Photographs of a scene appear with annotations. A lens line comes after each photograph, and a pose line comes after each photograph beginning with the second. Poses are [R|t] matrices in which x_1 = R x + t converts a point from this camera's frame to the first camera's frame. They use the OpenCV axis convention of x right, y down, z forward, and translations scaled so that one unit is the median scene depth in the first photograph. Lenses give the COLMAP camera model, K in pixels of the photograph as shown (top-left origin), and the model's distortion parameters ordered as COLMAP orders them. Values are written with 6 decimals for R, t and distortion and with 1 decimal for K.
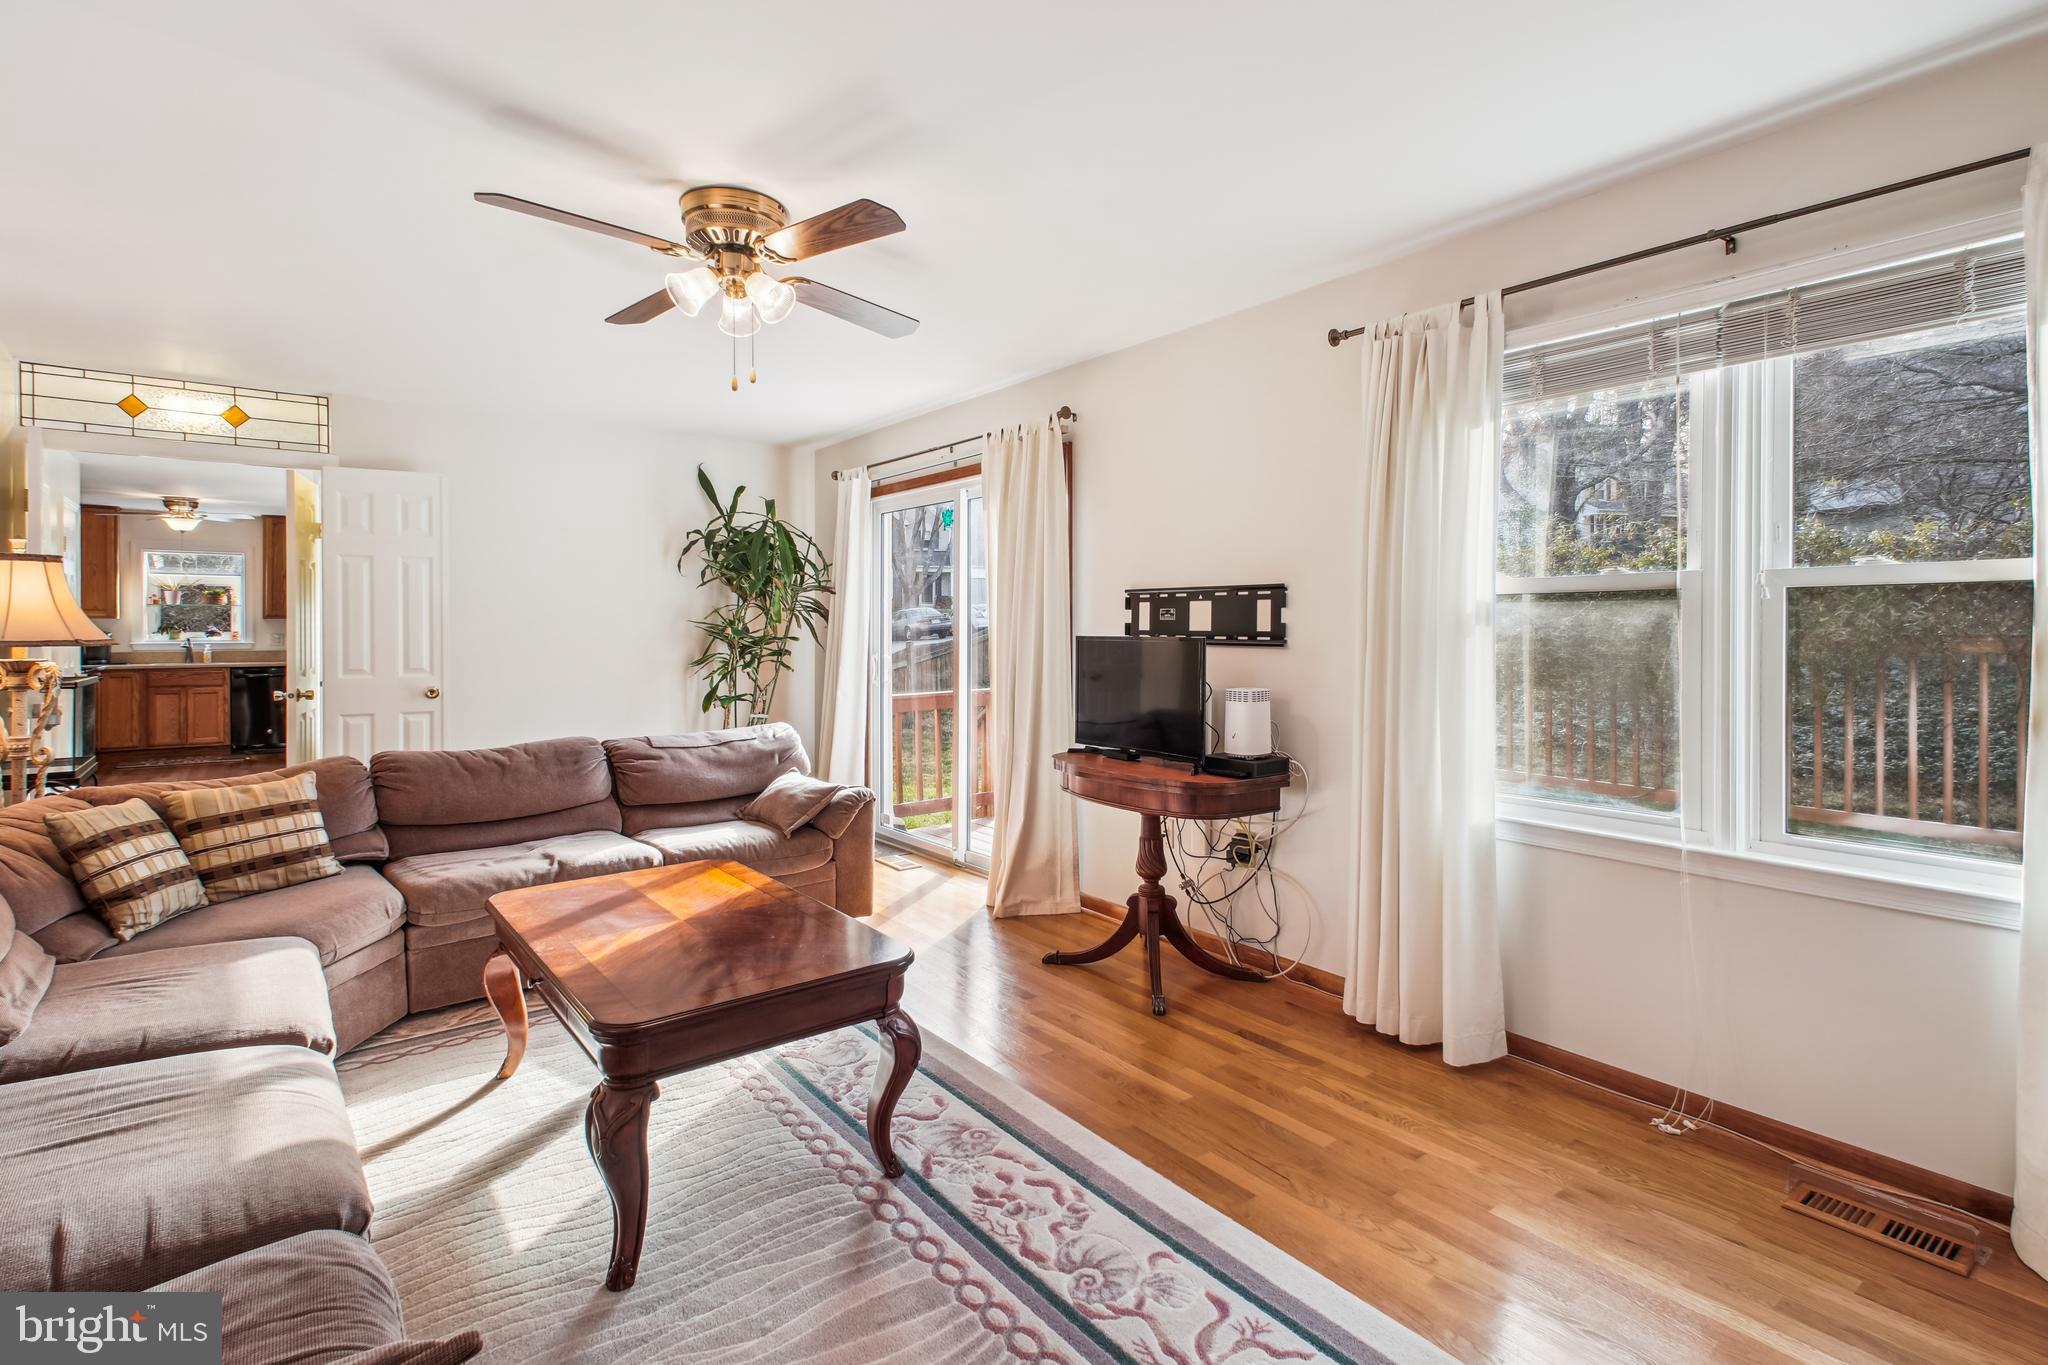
lens RADIAL K [[1001.3, 0, 997.5], [0, 1001.3, 640.0], [0, 0, 1]] dist [0.038497, -0.000262]
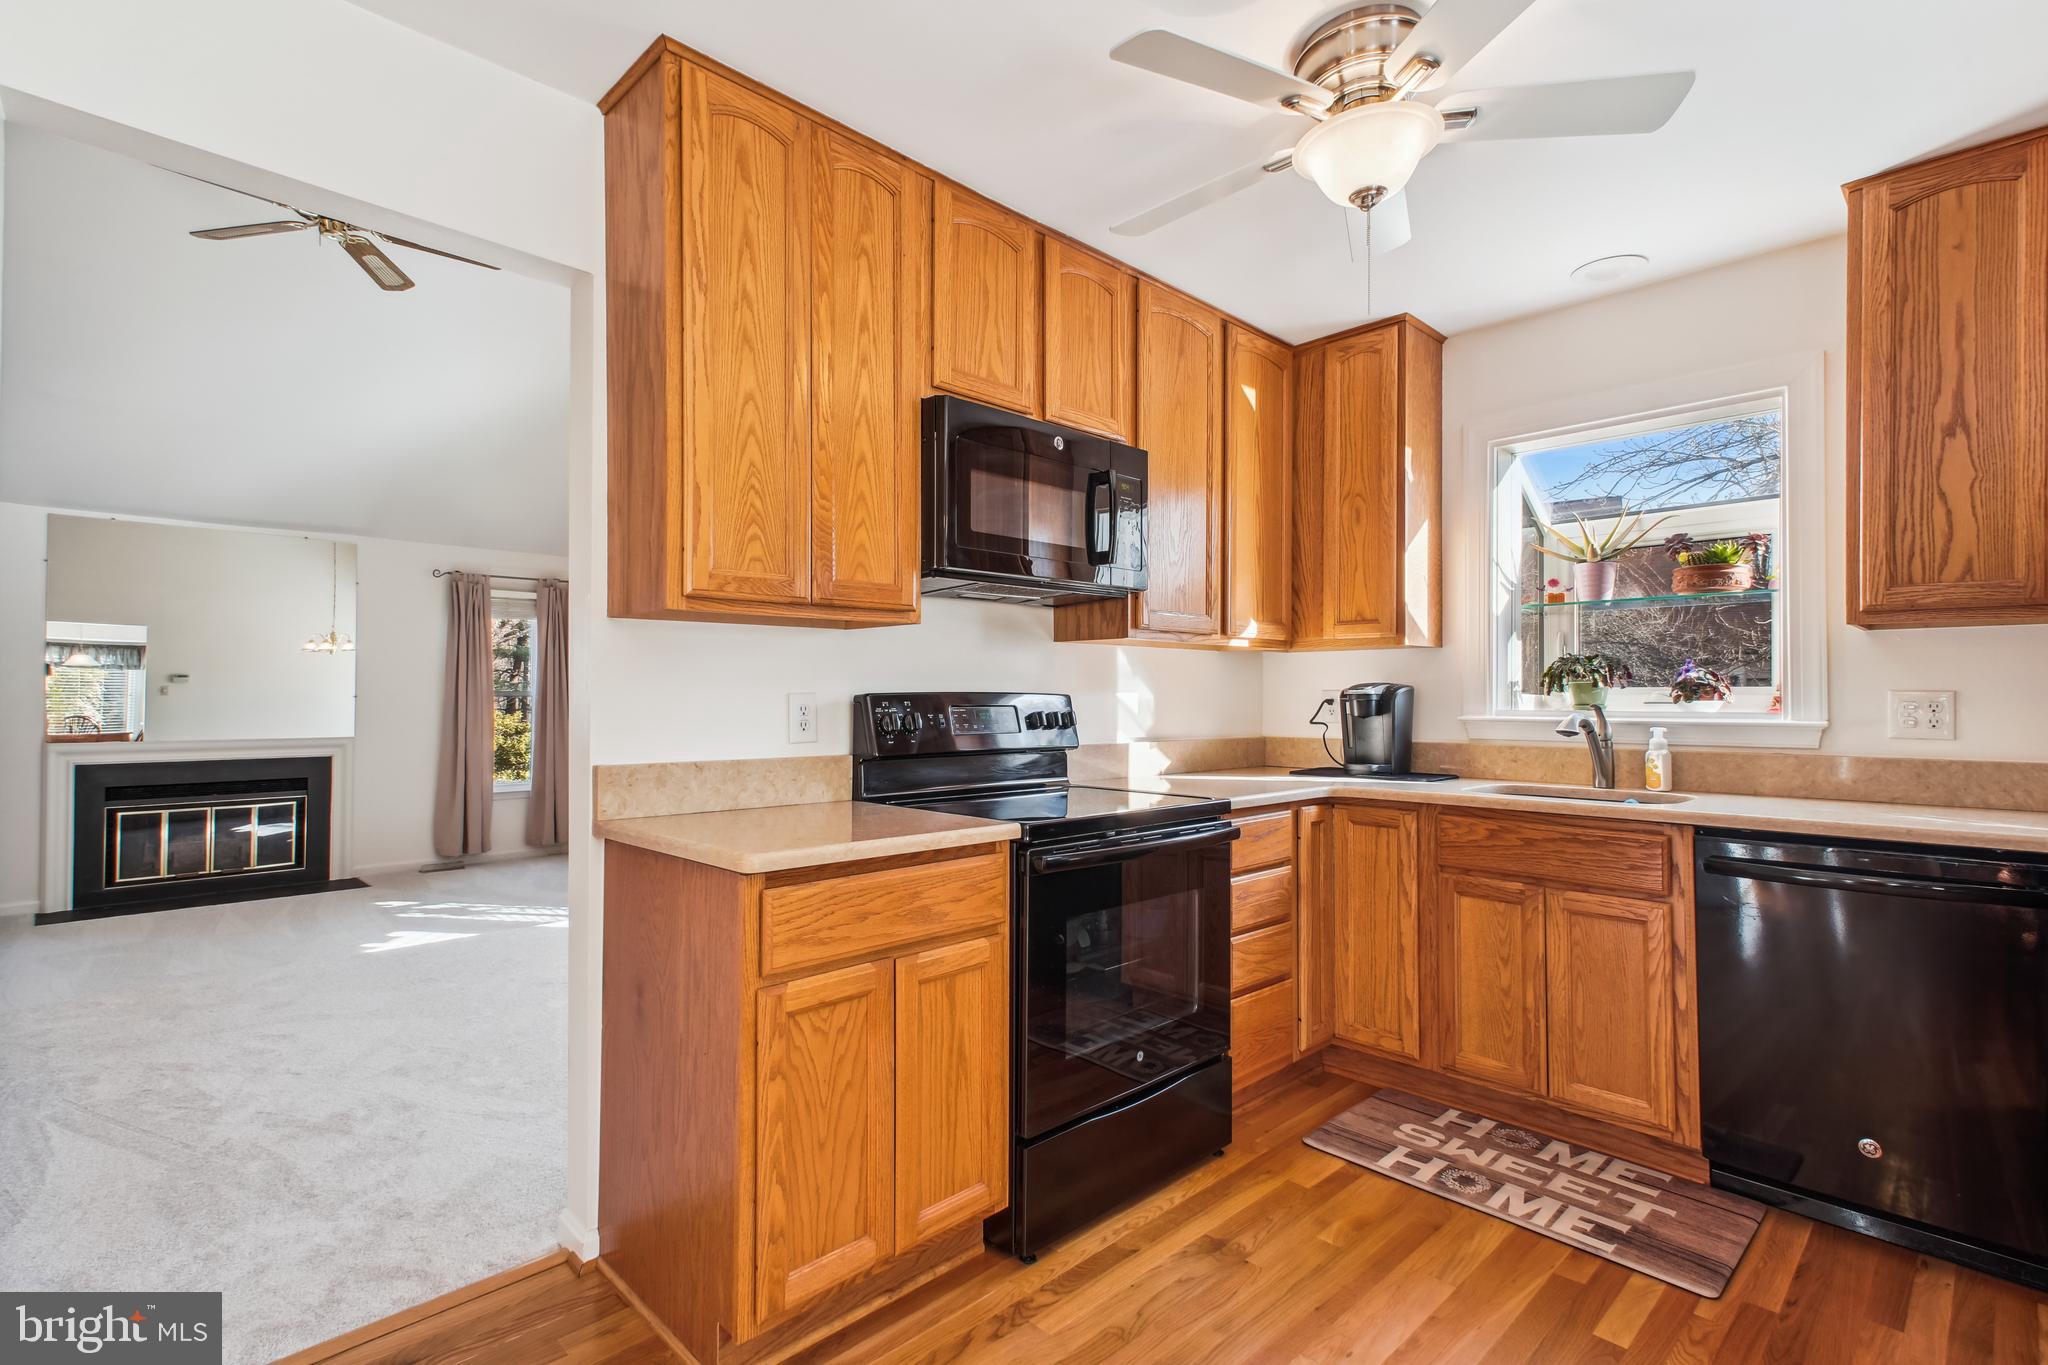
lens RADIAL K [[965.2, 0, 1025.1], [0, 965.2, 684.7], [0, 0, 1]] dist [0.035990, -0.015609]
pose [[0.146235, -0.017766, -0.989090, -0.568614], [-0.011245, 0.999744, -0.019620, 0.000021], [0.989186, 0.013991, 0.145998, 0.846333]]
